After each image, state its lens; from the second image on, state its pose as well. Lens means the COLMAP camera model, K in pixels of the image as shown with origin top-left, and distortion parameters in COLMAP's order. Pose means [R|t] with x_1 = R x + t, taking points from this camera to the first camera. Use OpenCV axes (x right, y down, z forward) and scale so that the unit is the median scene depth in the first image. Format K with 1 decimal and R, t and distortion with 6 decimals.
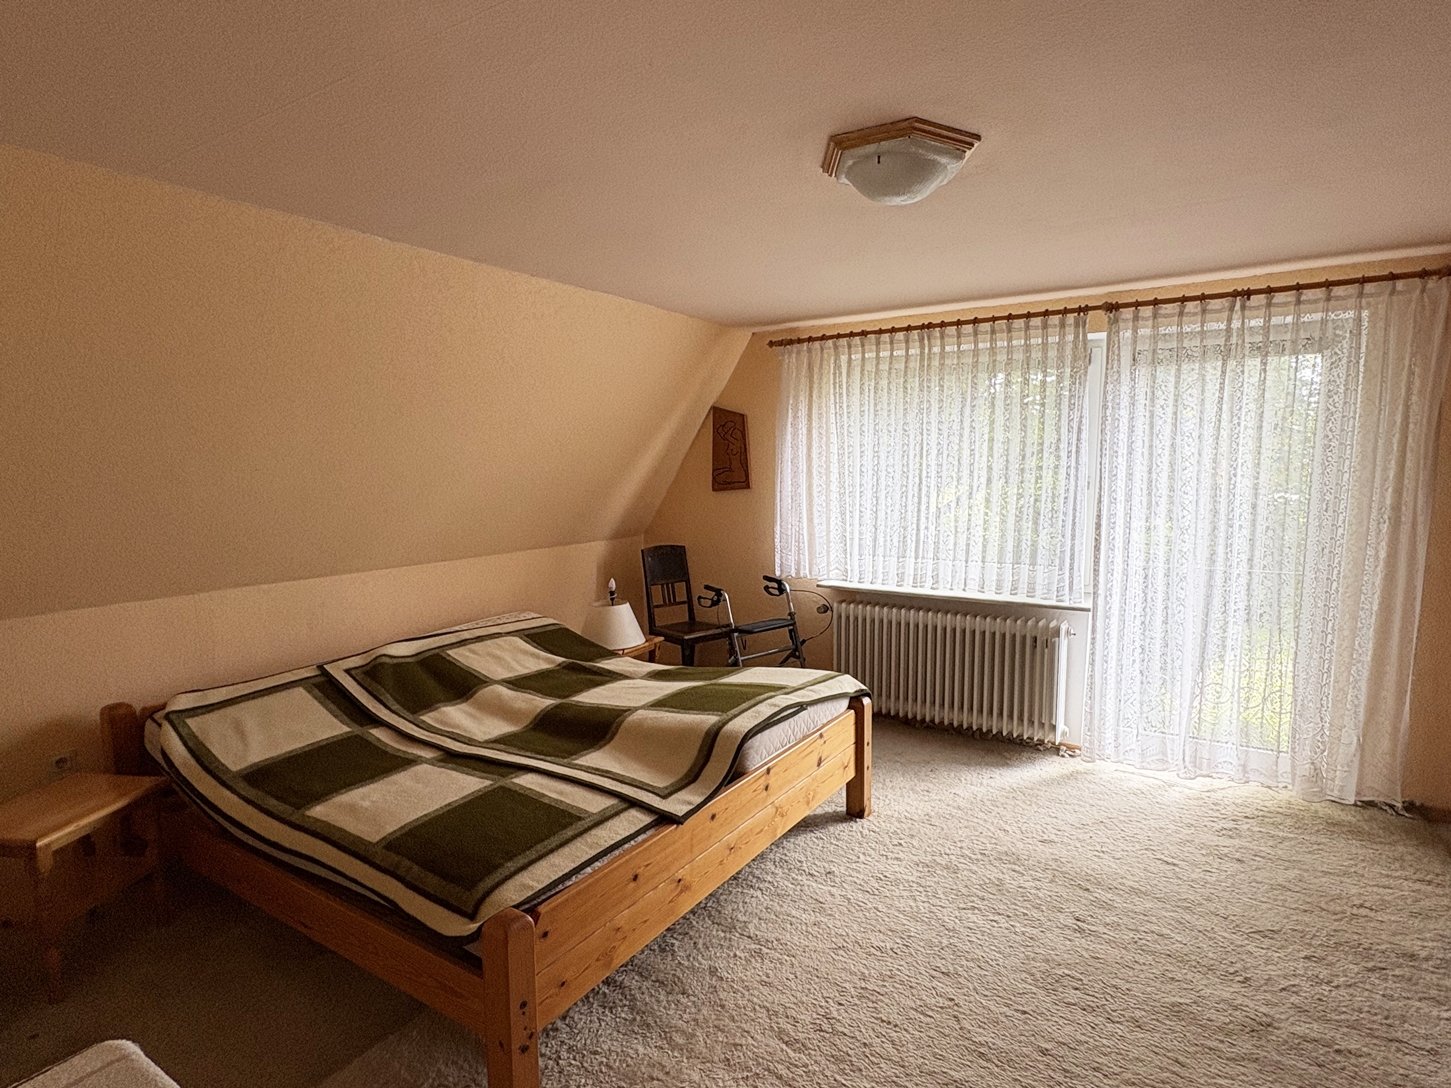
lens RADIAL K [[765.9, 0, 727.3], [0, 765.9, 570.5], [0, 0, 1]] dist [-0.004650, -0.000751]
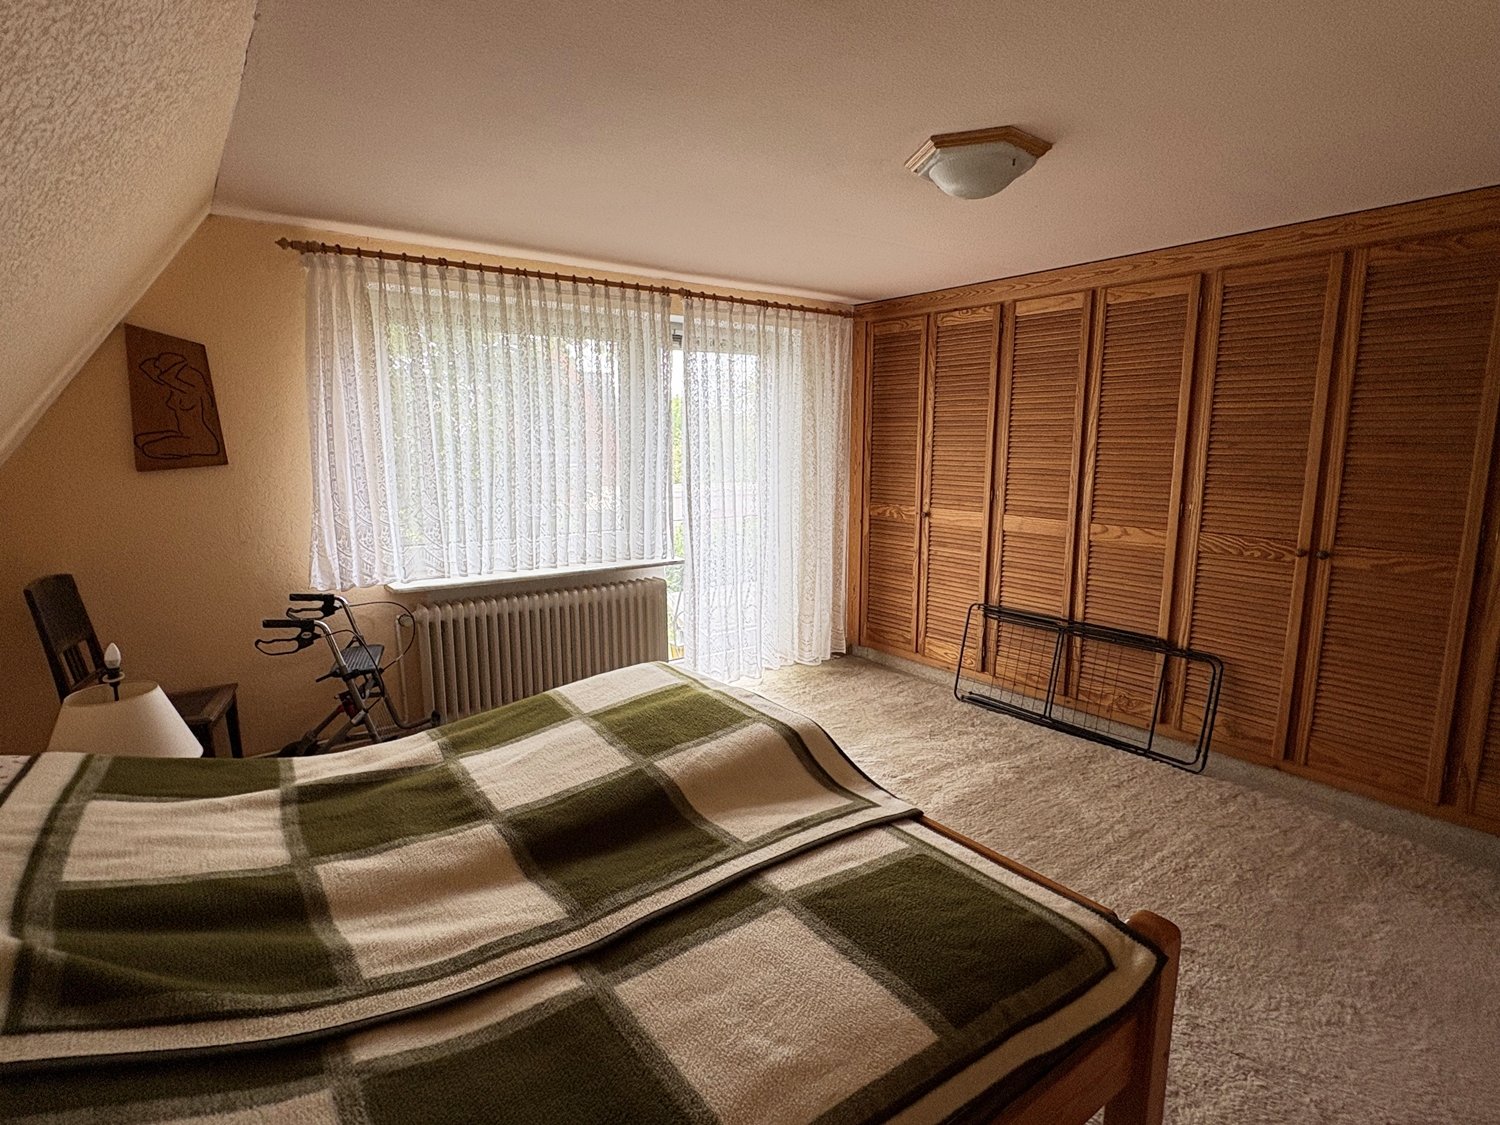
lens RADIAL K [[791.8, 0, 743.9], [0, 791.8, 561.0], [0, 0, 1]] dist [-0.004650, -0.000751]
pose [[0.348007, -0.132354, 0.928102, -0.627582], [0.123113, 0.987863, 0.094713, -0.053798], [-0.929373, 0.081301, 0.360078, 0.538497]]
